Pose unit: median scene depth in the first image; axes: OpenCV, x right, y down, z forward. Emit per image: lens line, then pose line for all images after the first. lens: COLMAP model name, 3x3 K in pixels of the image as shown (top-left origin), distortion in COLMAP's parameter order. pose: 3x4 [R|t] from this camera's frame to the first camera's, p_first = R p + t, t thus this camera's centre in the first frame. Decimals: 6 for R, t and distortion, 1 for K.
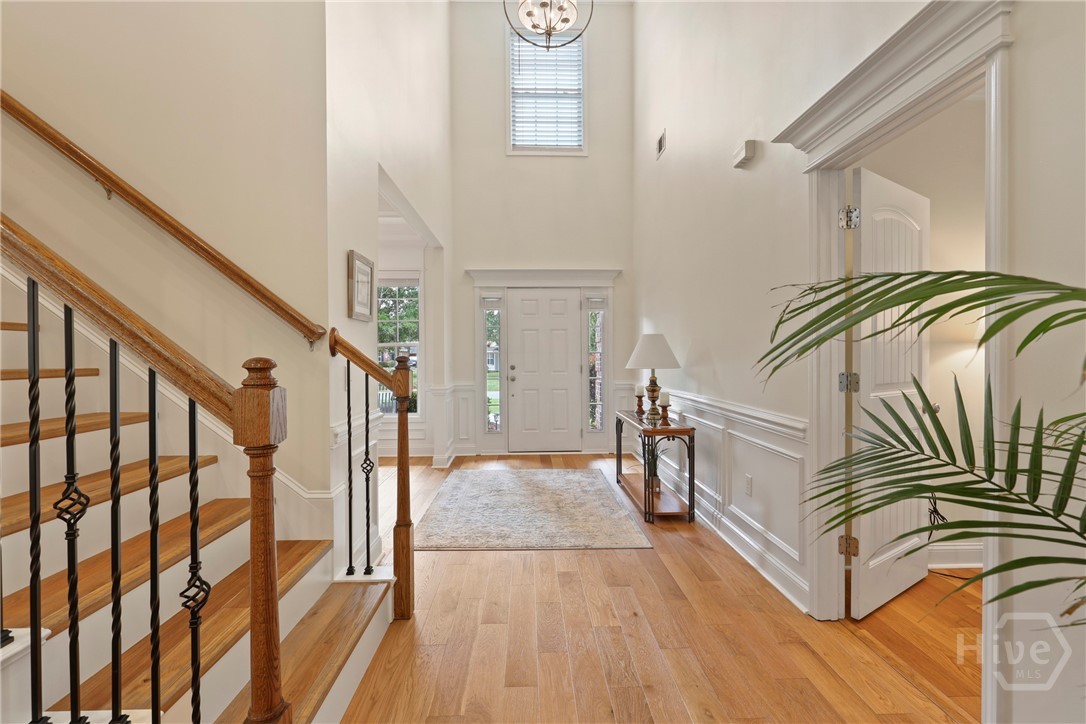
lens RADIAL K [[500.7, 0, 542.5], [0, 500.7, 361.2], [0, 0, 1]] dist [-0.003902, 0.002003]
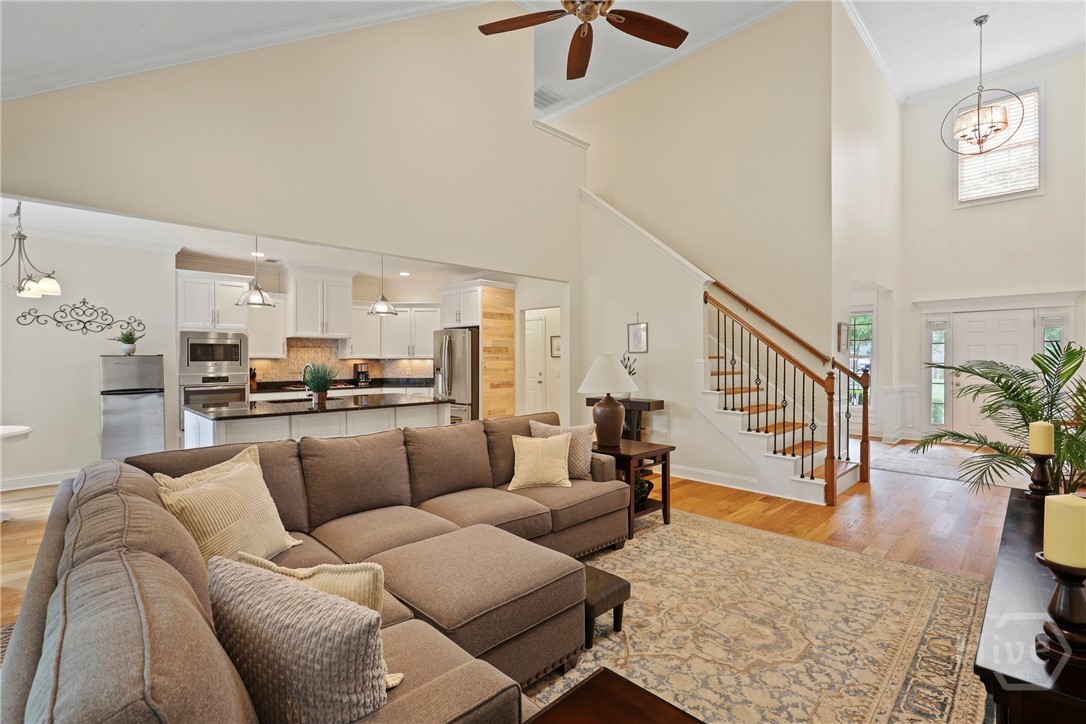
lens RADIAL K [[500.7, 0, 542.0], [0, 500.7, 362.3], [0, 0, 1]] dist [-0.003902, 0.002003]
pose [[0.681075, 0.011337, -0.732126, 0.366080], [-0.011340, 0.999924, 0.004934, -0.033999], [0.732126, 0.004942, 0.681151, -1.553986]]
